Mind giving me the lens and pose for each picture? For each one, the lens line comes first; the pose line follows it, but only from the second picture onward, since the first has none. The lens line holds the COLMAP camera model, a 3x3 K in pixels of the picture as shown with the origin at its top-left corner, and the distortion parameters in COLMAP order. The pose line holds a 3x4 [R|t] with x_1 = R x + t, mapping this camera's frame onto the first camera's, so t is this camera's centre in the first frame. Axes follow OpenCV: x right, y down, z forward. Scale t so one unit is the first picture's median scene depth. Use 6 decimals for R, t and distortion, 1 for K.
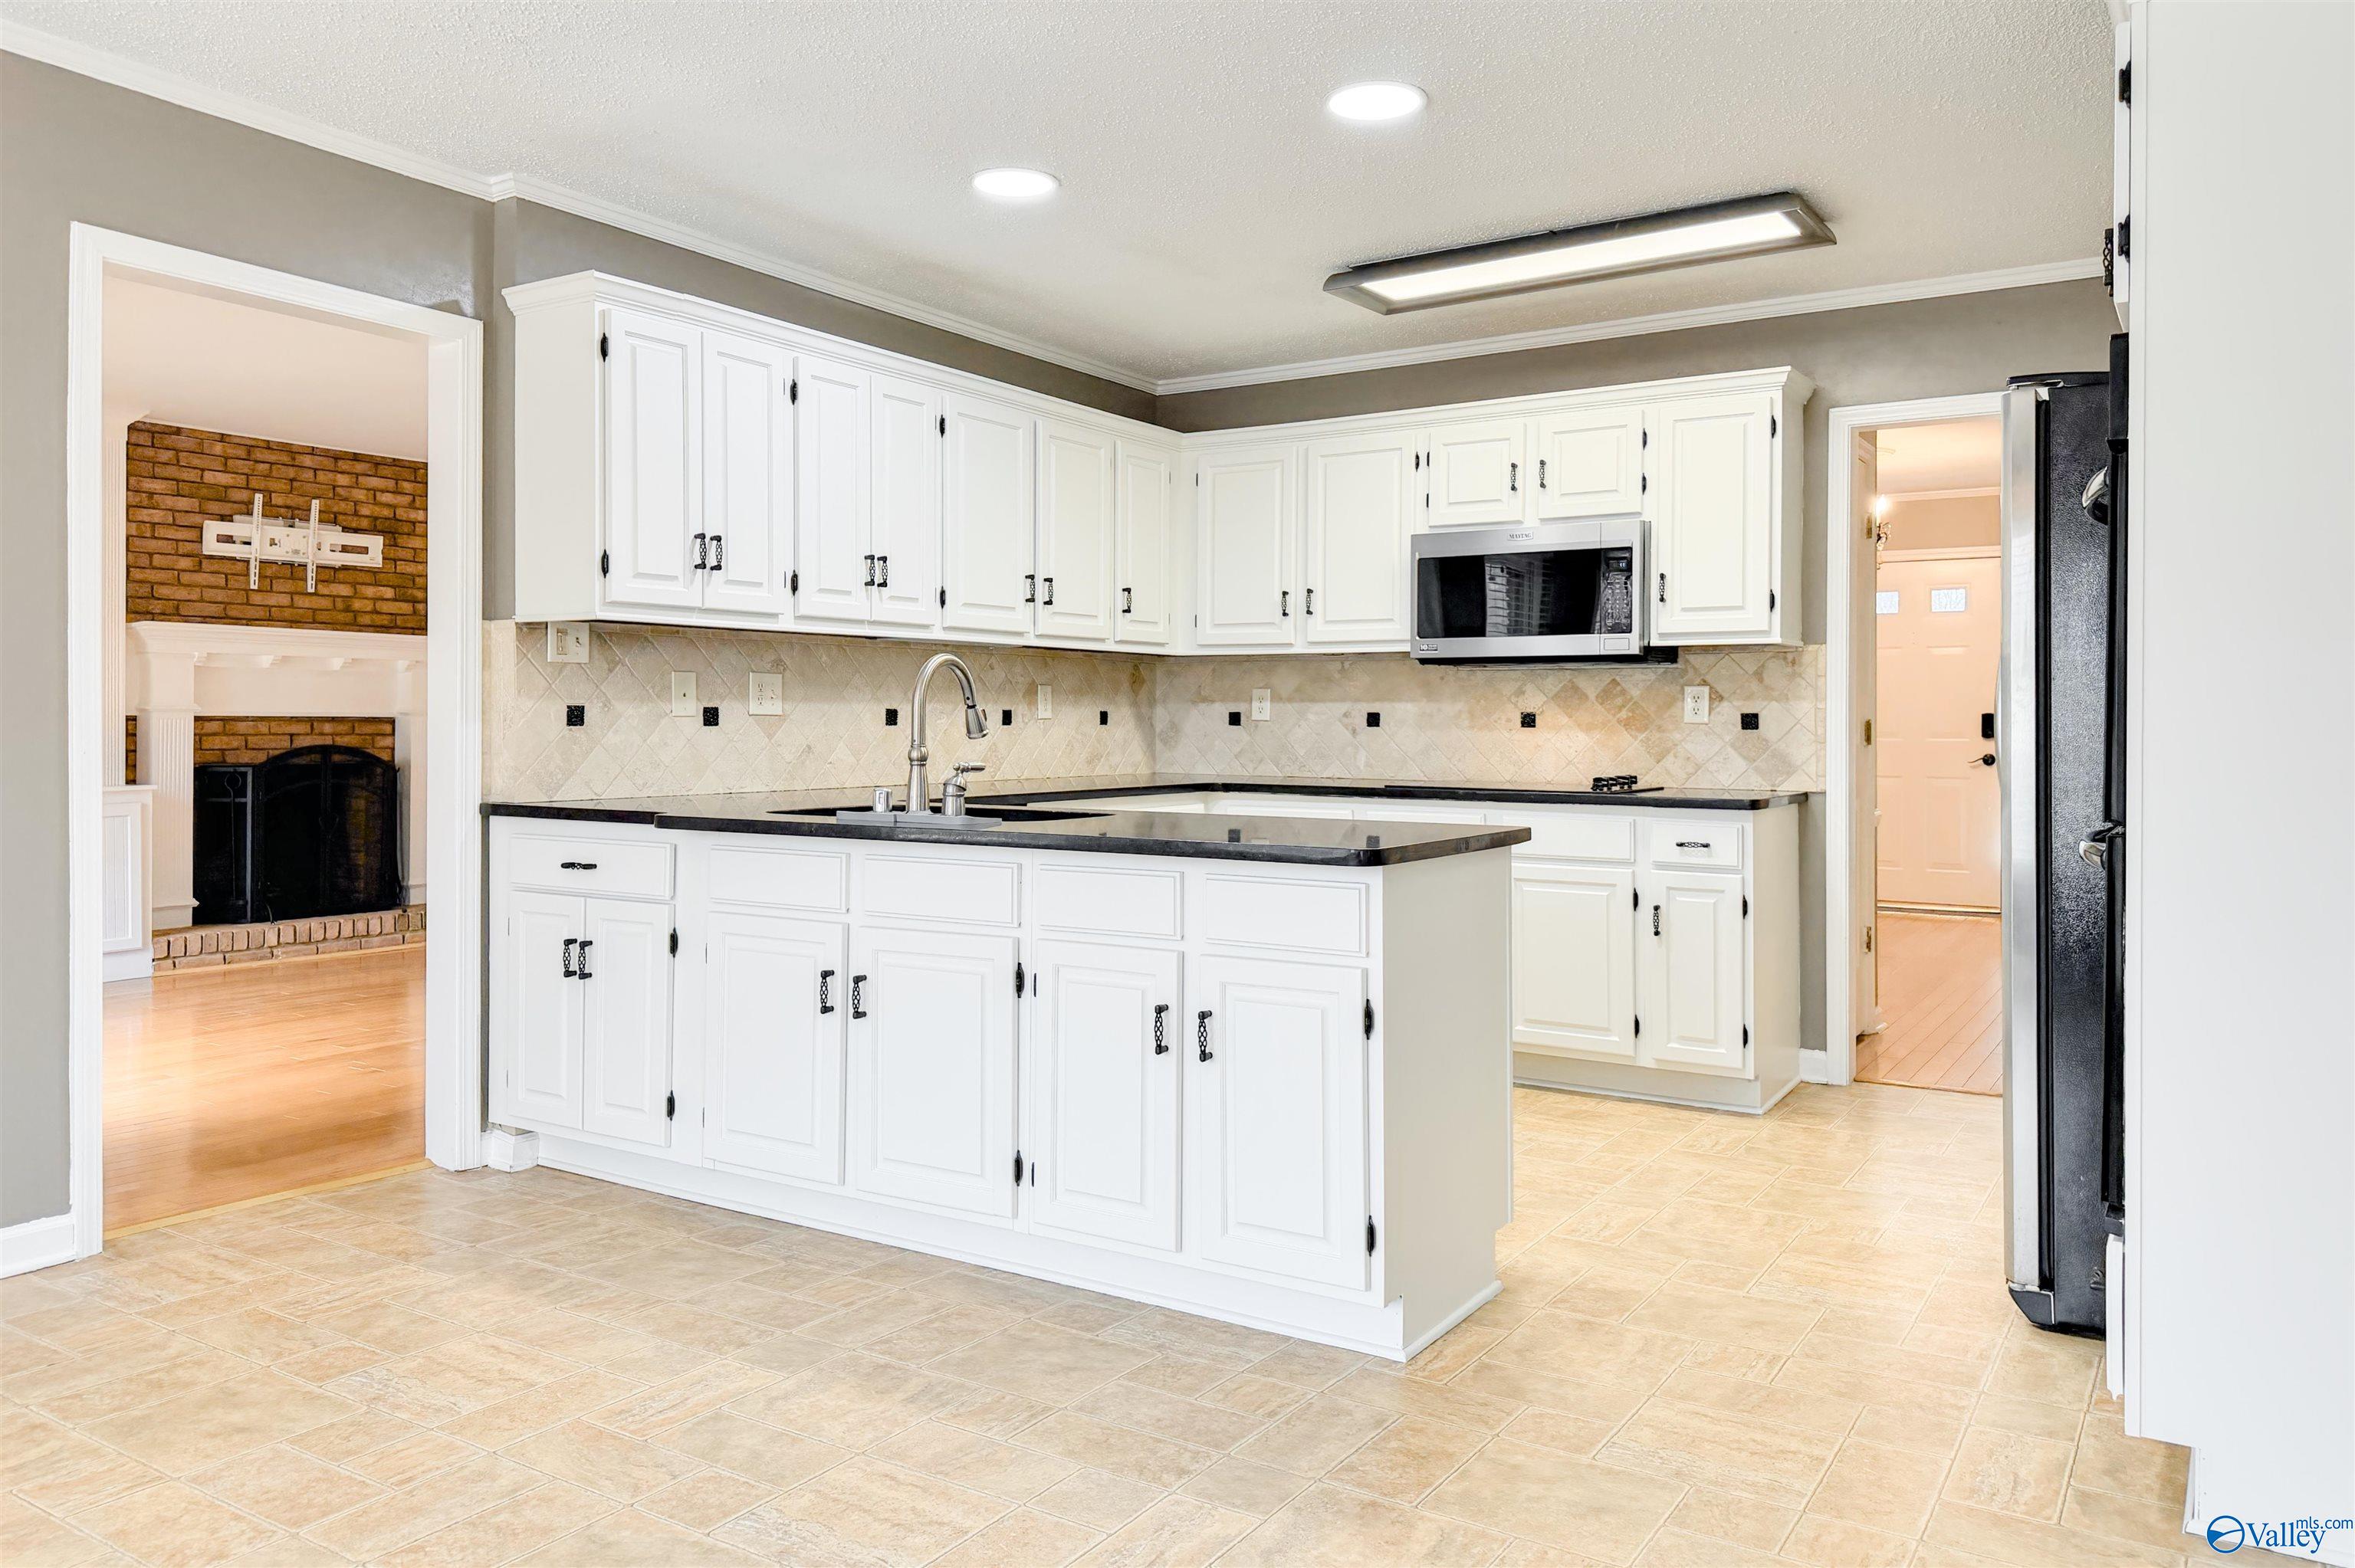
lens RADIAL K [[1680.5, 0, 1154.5], [0, 1680.5, 704.3], [0, 0, 1]] dist [0.063666, -0.052997]
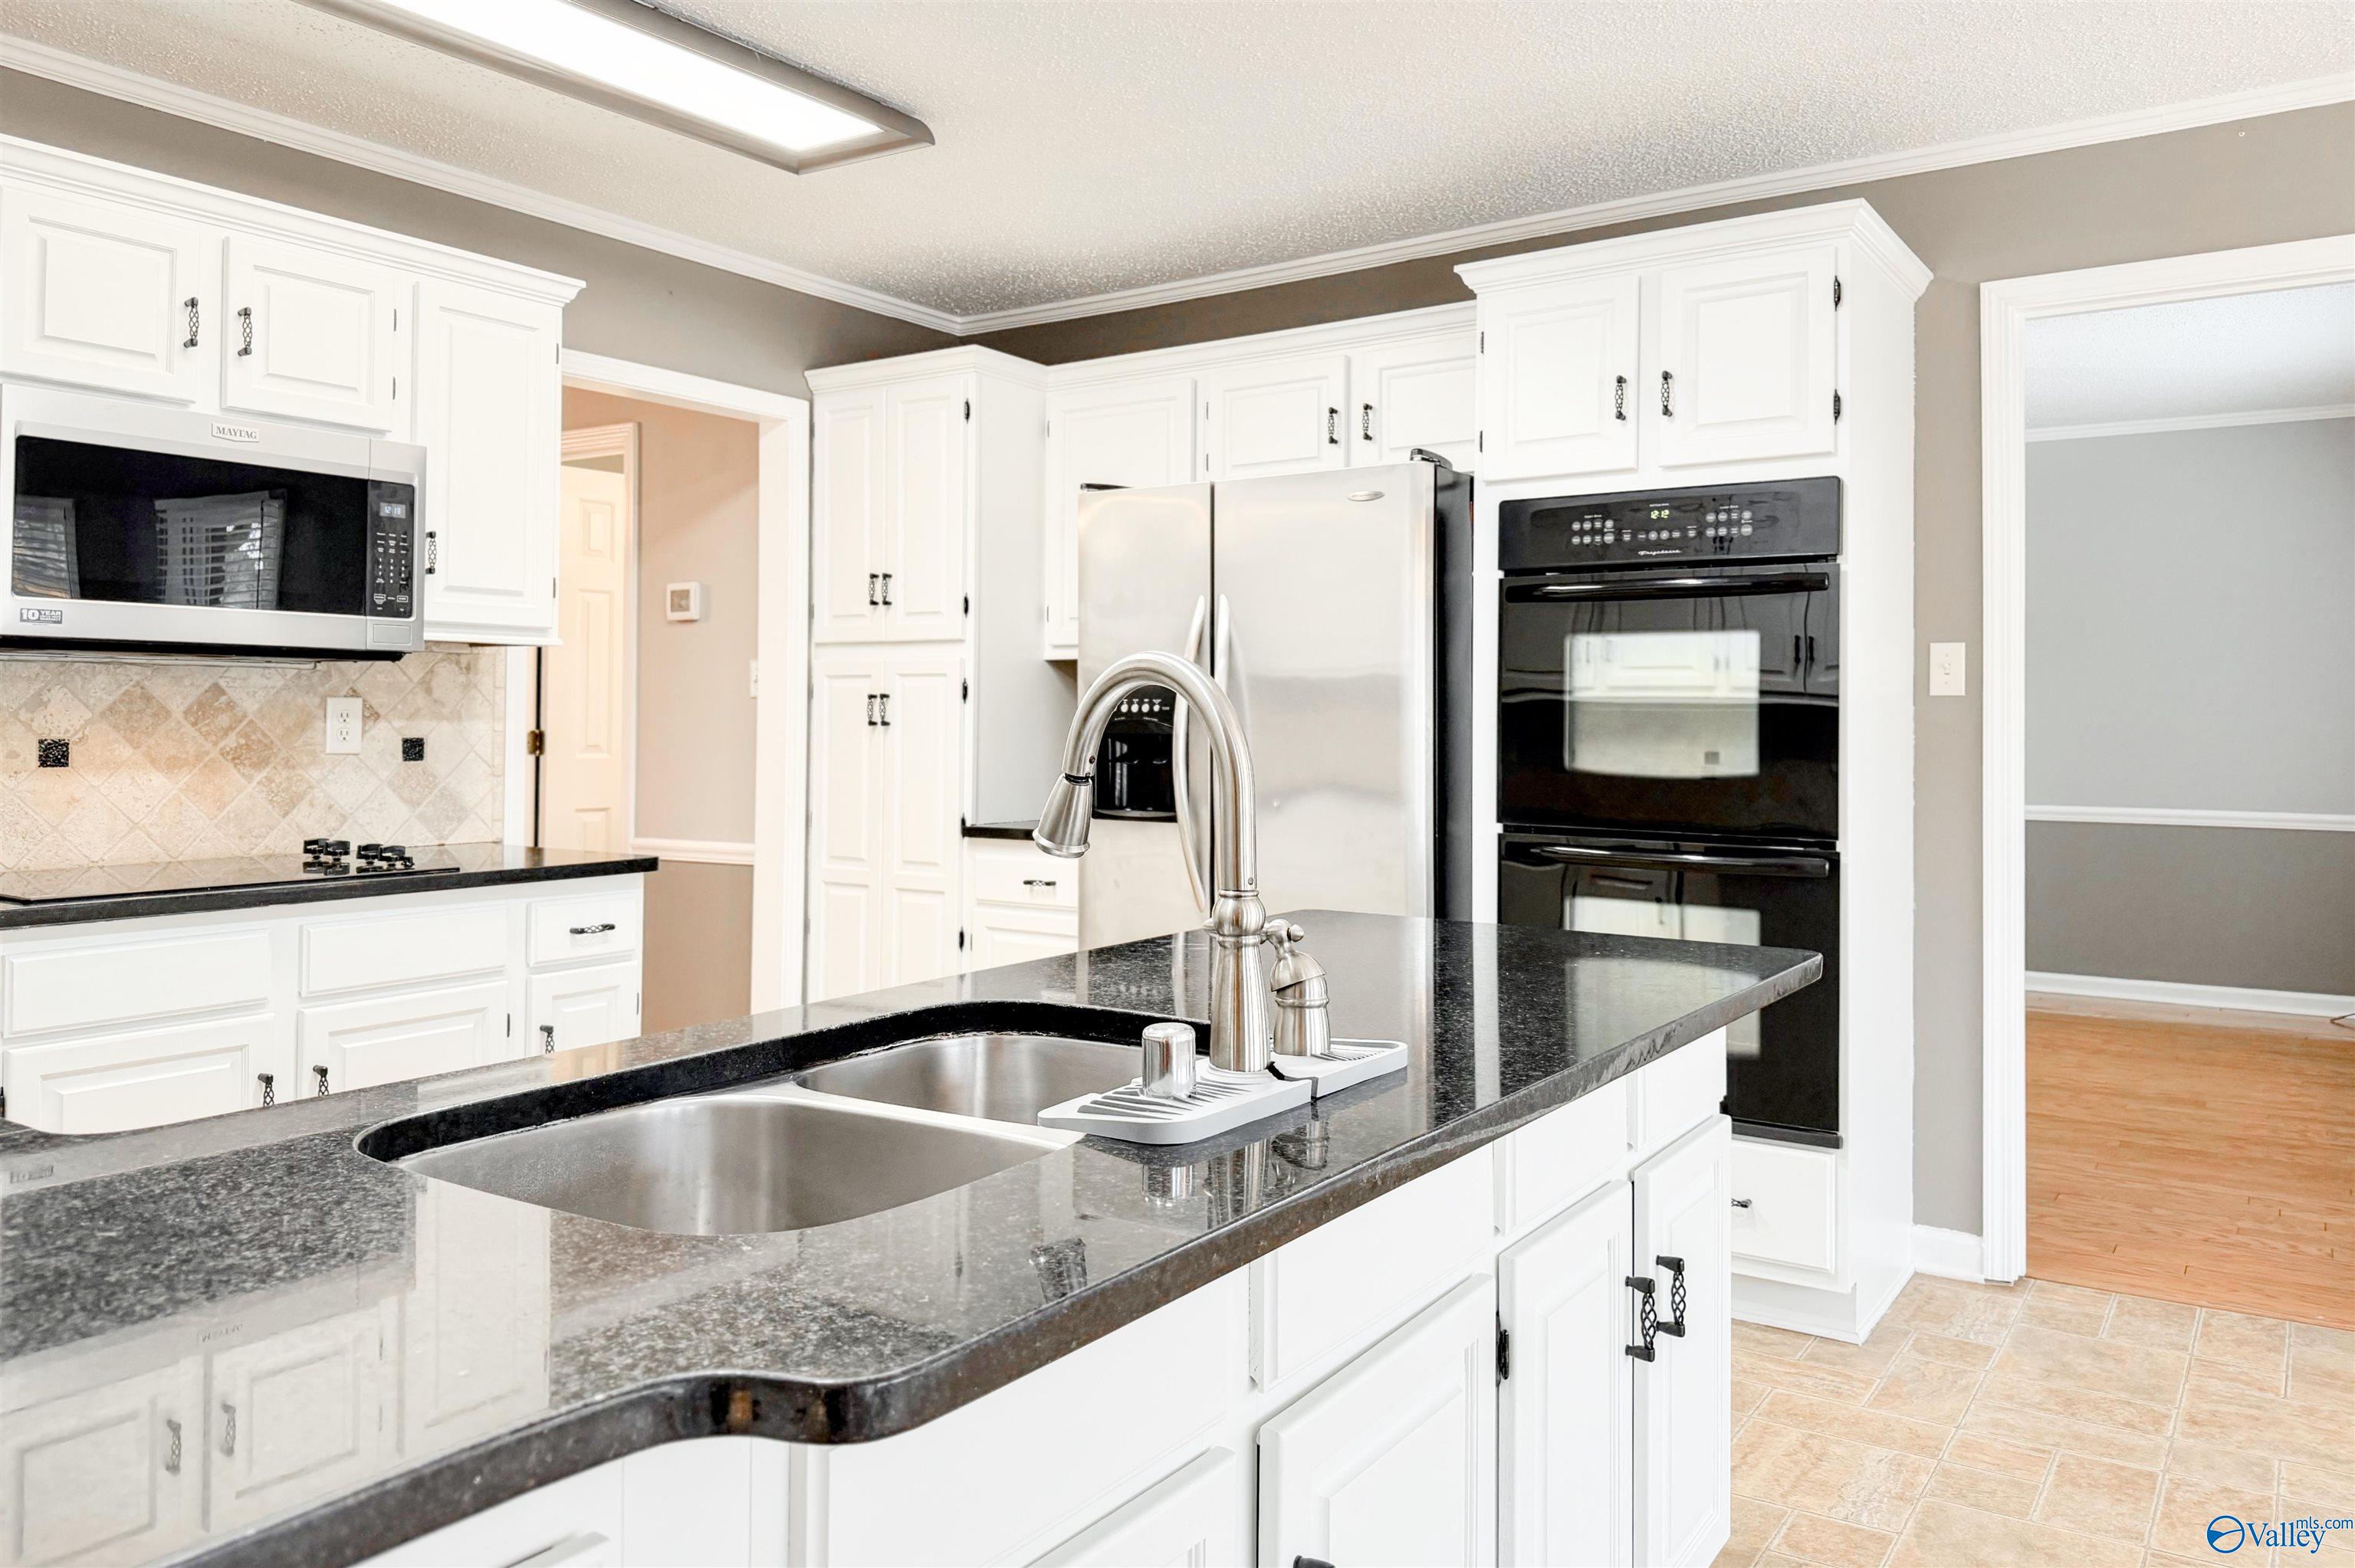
lens RADIAL K [[1680.5, 0, 1184.8], [0, 1680.5, 702.3], [0, 0, 1]] dist [0.063666, -0.052997]
pose [[0.022820, 0.003873, 0.999732, -0.348544], [-0.017253, 0.999845, -0.003480, -0.012589], [-0.999591, -0.017169, 0.022883, 0.658644]]
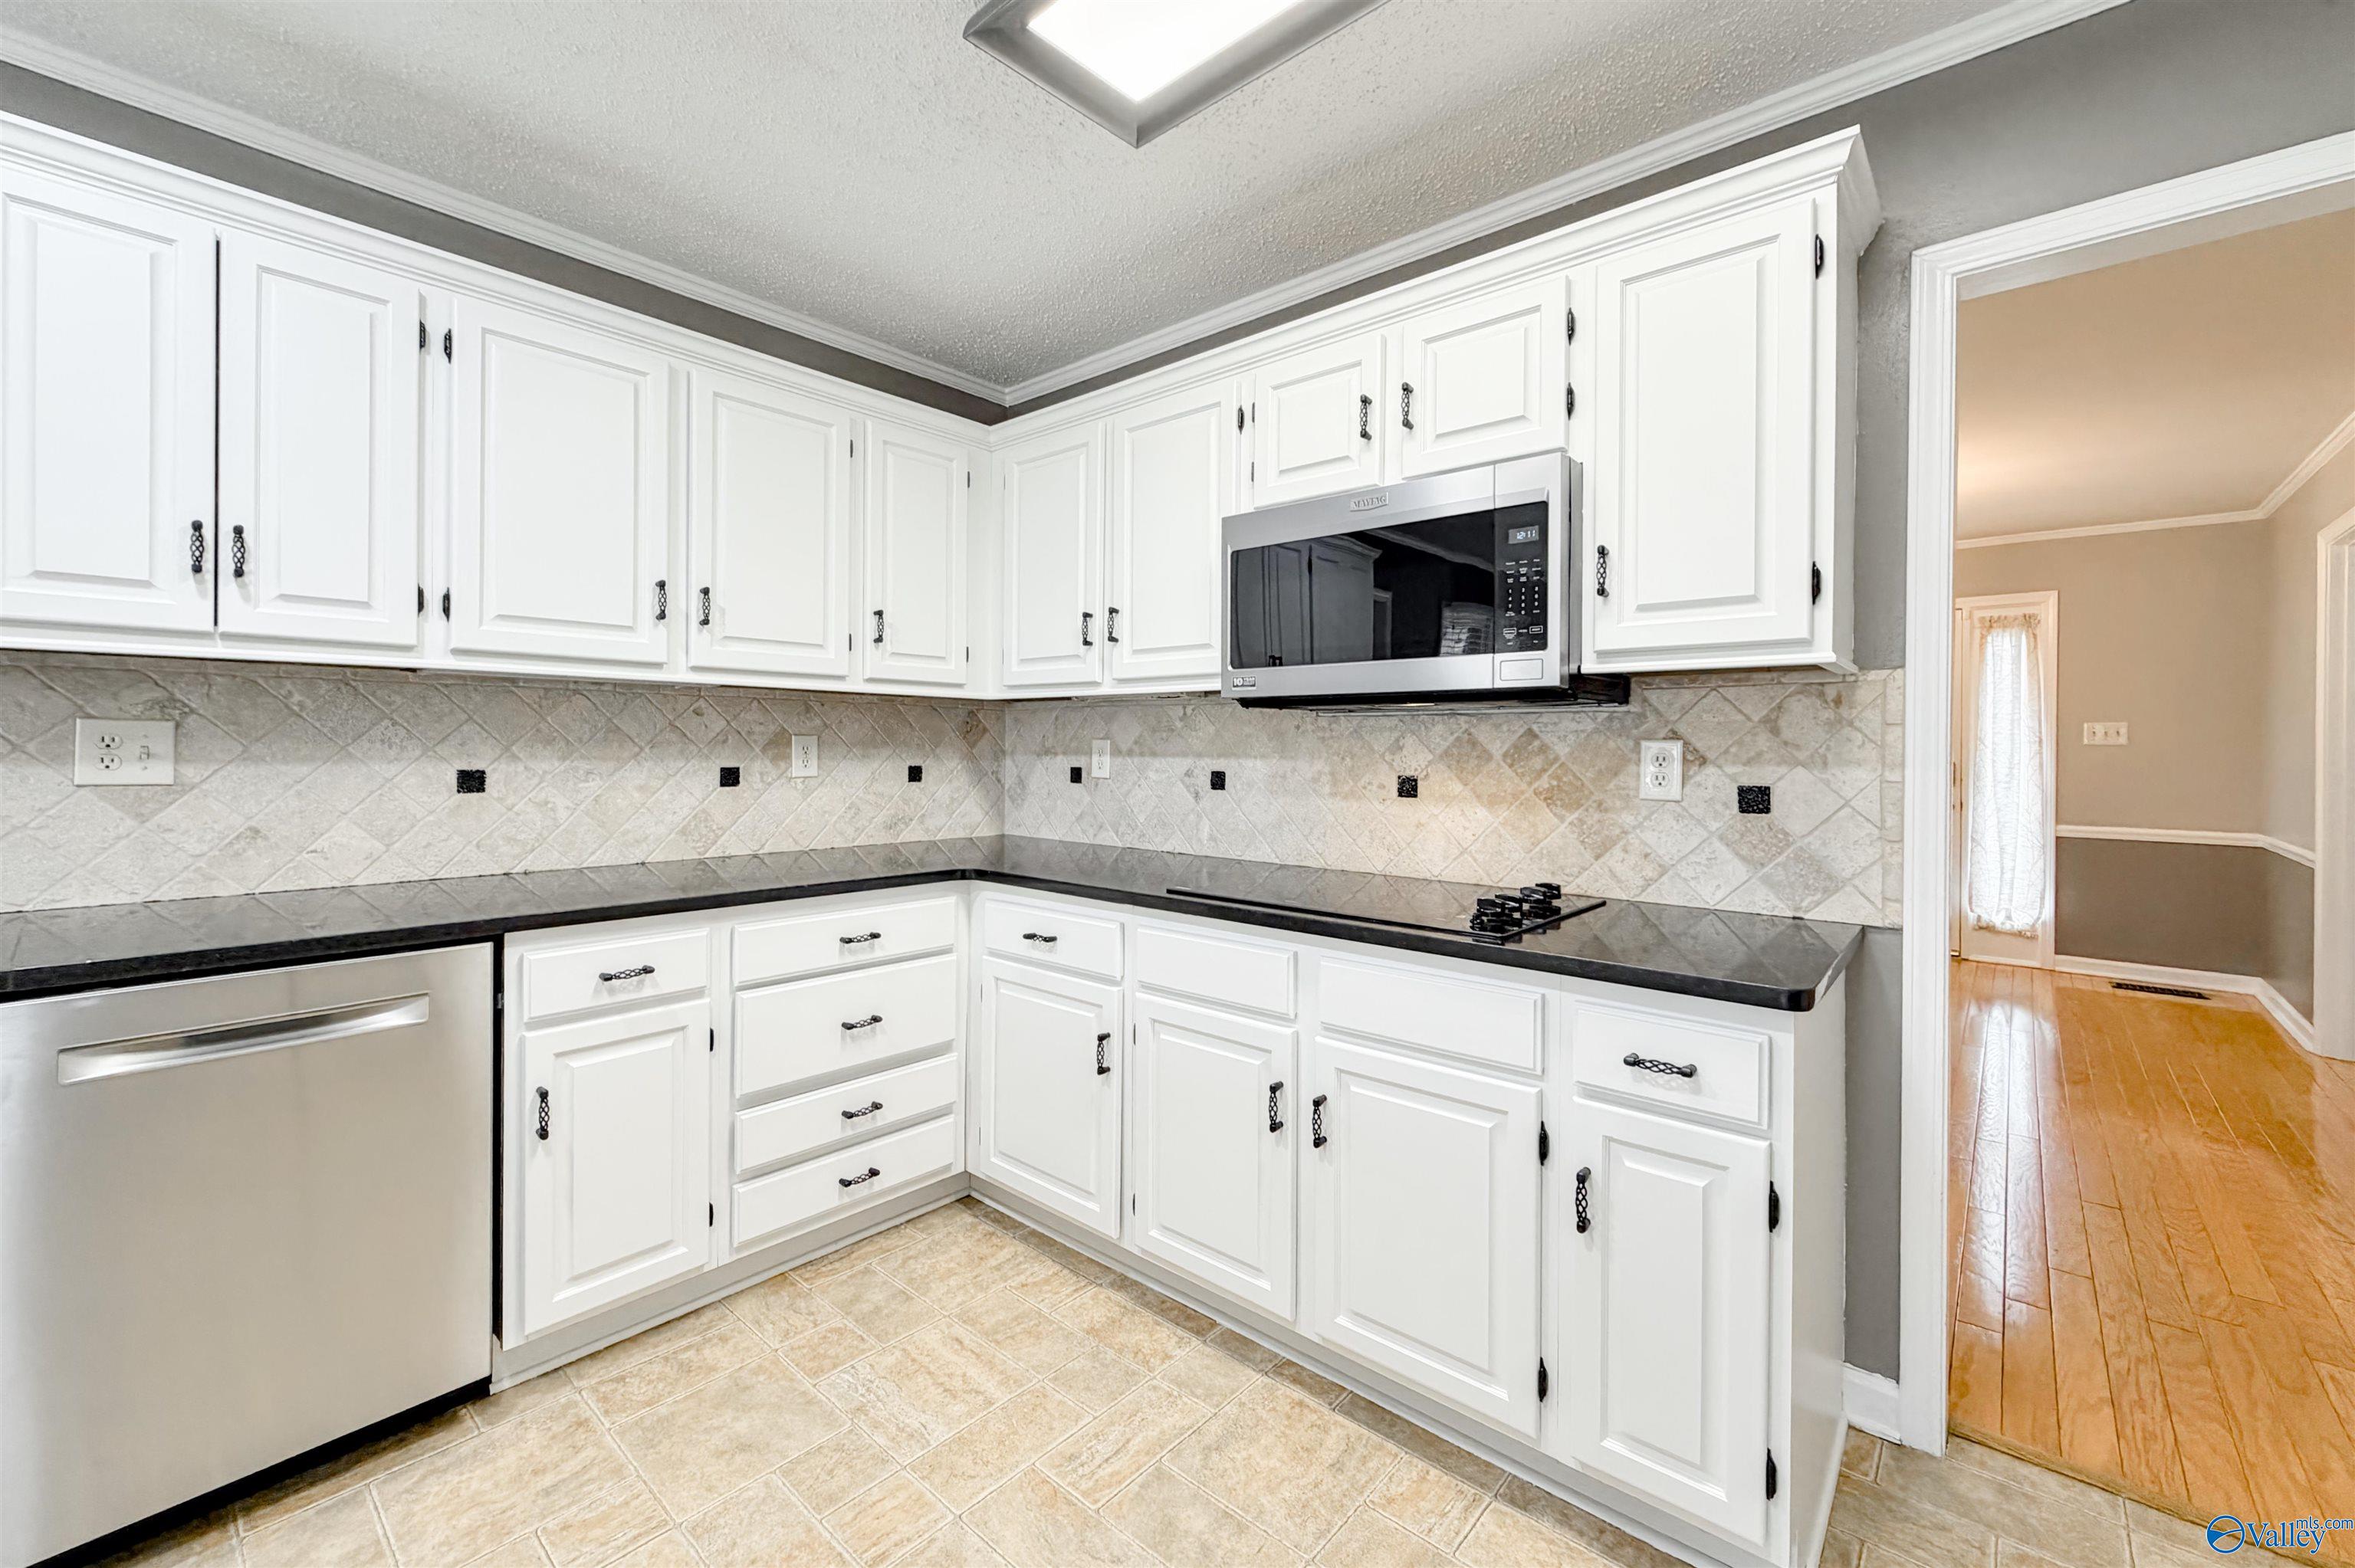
lens RADIAL K [[952.5, 0, 1168.4], [0, 952.5, 746.8], [0, 0, 1]] dist [-0.003540, 0.000465]
pose [[0.988492, 0.003431, -0.151233, 0.194977], [-0.002483, 0.999976, 0.006457, -0.010428], [0.151251, -0.006007, 0.988477, 0.629155]]
